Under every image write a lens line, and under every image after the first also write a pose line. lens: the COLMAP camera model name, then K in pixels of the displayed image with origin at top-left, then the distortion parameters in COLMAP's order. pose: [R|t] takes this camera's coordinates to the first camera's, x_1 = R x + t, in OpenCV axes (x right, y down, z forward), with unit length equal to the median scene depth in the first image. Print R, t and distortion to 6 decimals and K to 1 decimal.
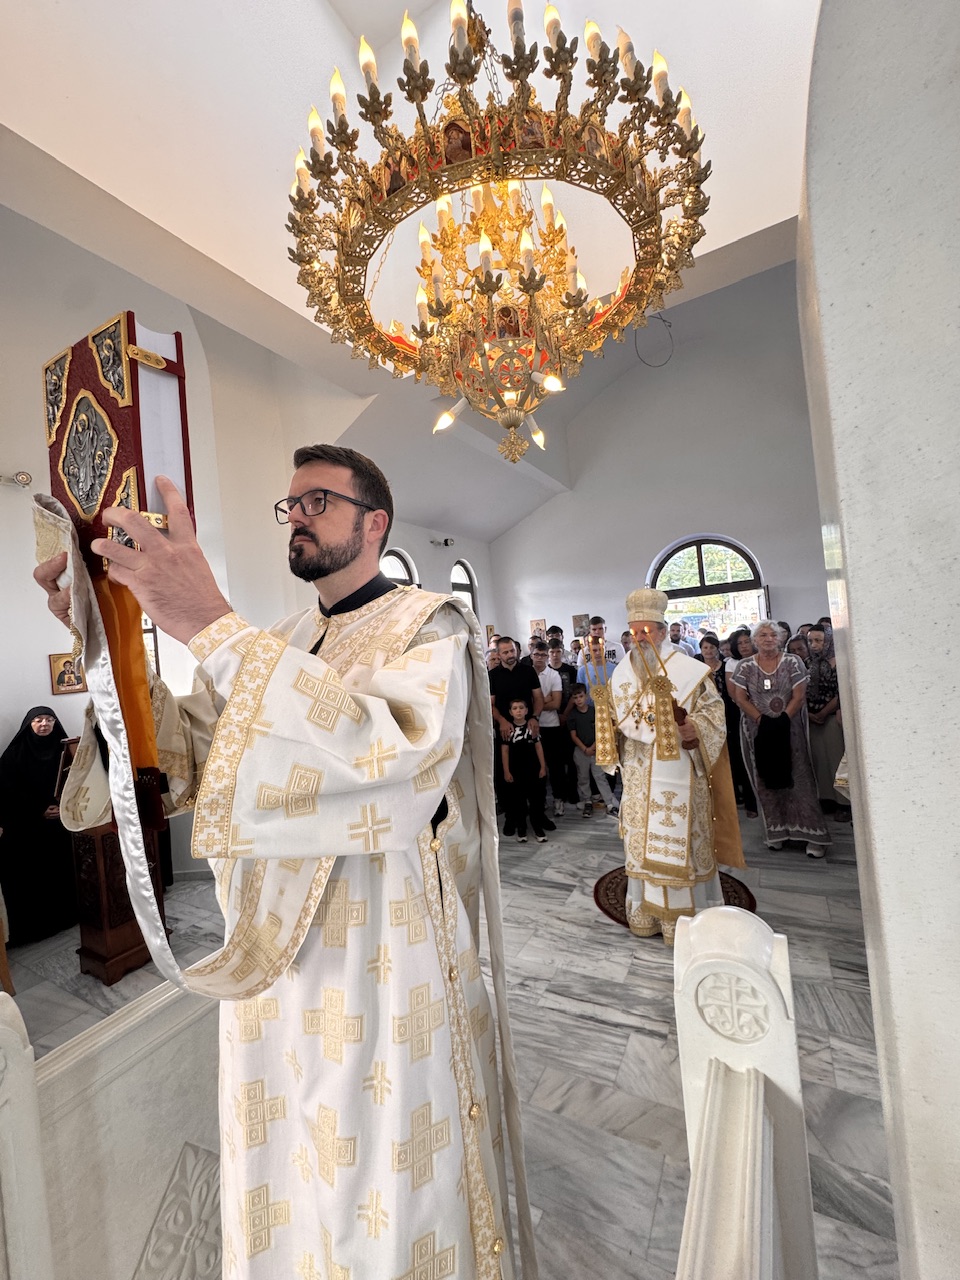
lens RADIAL K [[509.0, 0, 484.8], [0, 509.0, 630.7], [0, 0, 1]] dist [-0.001133, -0.000002]
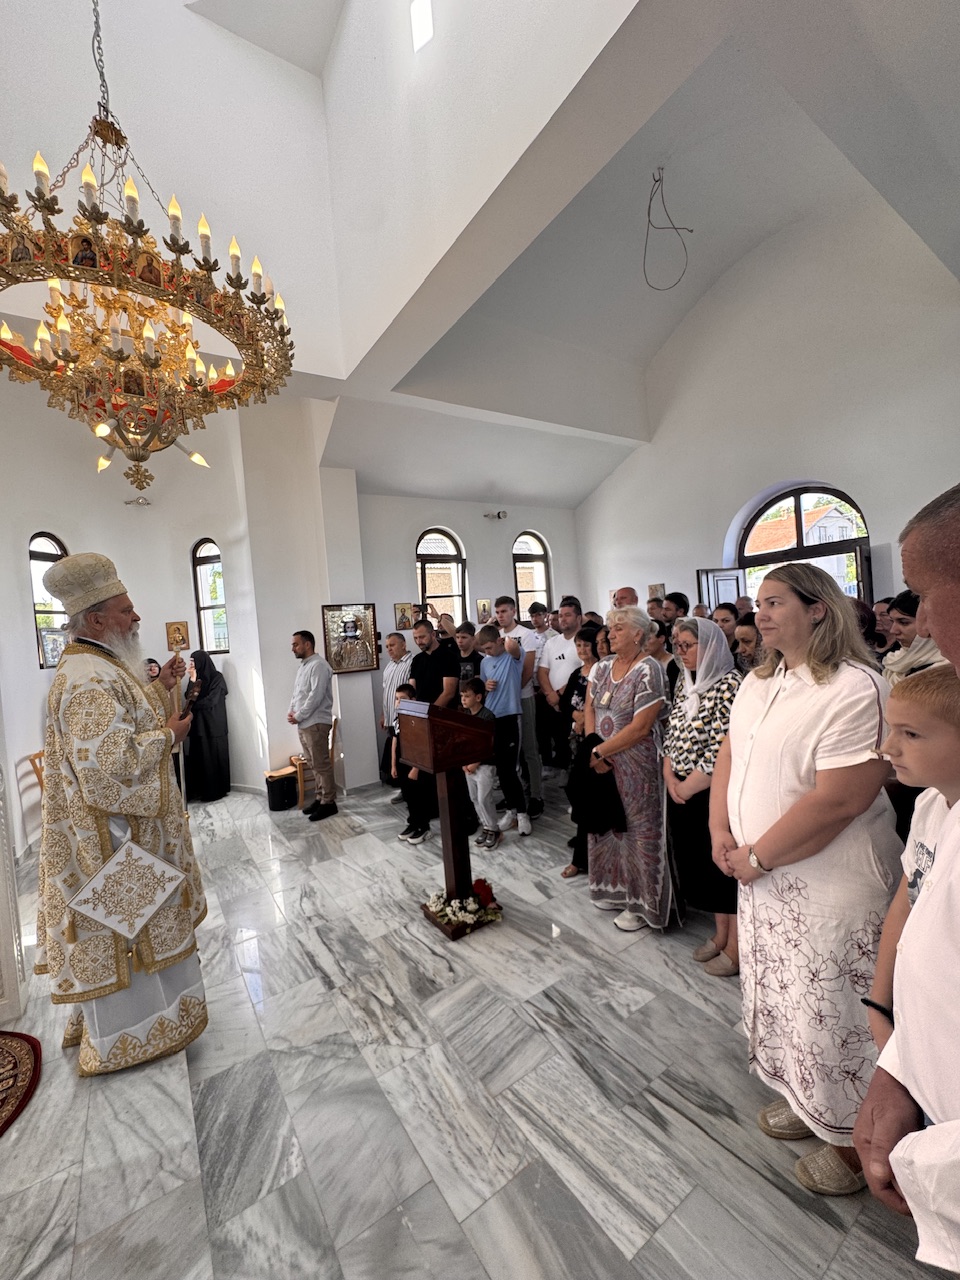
lens RADIAL K [[509.0, 0, 479.0], [0, 509.0, 637.1], [0, 0, 1]] dist [-0.001133, -0.000002]
pose [[0.893463, 0.035263, -0.447751, 0.349211], [0.004617, 0.996139, 0.087665, -0.021795], [0.449114, -0.080393, 0.889850, 0.065716]]
